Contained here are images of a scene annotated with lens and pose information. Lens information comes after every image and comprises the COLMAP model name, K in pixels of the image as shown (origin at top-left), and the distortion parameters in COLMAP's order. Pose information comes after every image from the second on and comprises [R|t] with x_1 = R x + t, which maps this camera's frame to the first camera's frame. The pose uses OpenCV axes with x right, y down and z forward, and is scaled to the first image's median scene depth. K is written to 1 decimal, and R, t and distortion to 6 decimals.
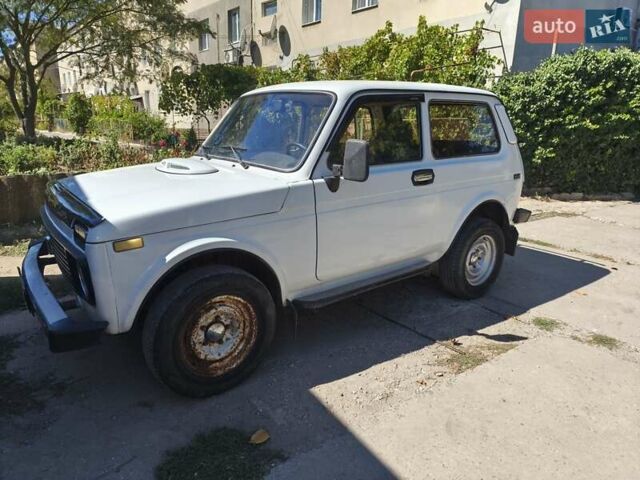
lens RADIAL K [[446.8, 0, 318.1], [0, 446.8, 241.0], [0, 0, 1]] dist [0.022051, -0.021635]
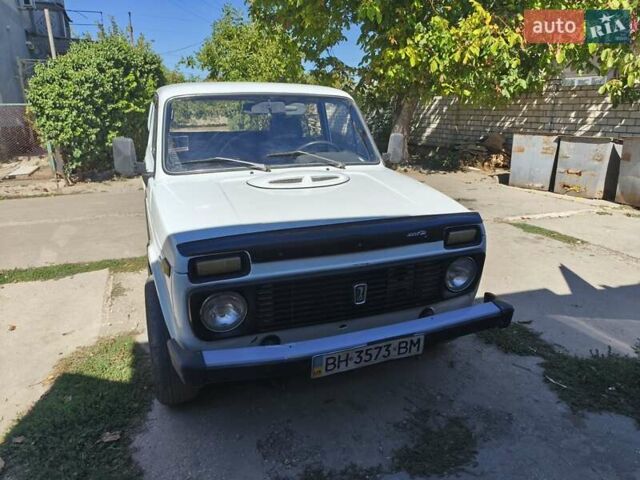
lens RADIAL K [[446.8, 0, 325.5], [0, 446.8, 241.2], [0, 0, 1]] dist [0.022051, -0.021635]
pose [[0.250546, -0.300478, 0.920293, -0.434277], [0.252009, 0.938084, 0.237678, -0.094065], [-0.934729, 0.172373, 0.310756, 0.258280]]
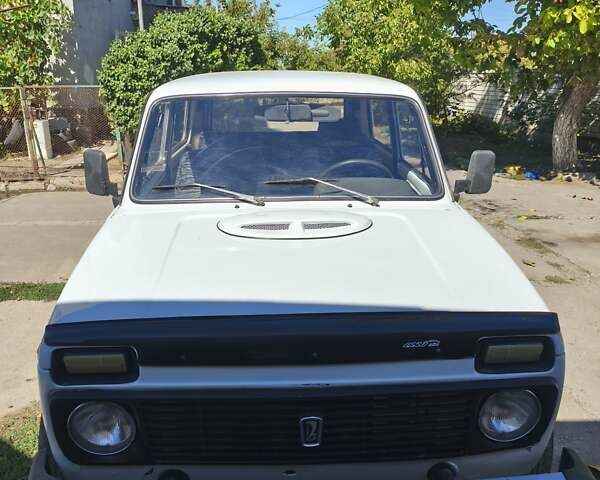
lens RADIAL K [[560.8, 0, 299.9], [0, 560.8, 234.7], [0, 0, 1]] dist [0.009011, 0.000000]
pose [[0.543010, -0.246910, 0.802605, -0.346610], [0.223771, 0.963780, 0.145099, -0.098228], [-0.809362, 0.100809, 0.578594, 0.202275]]
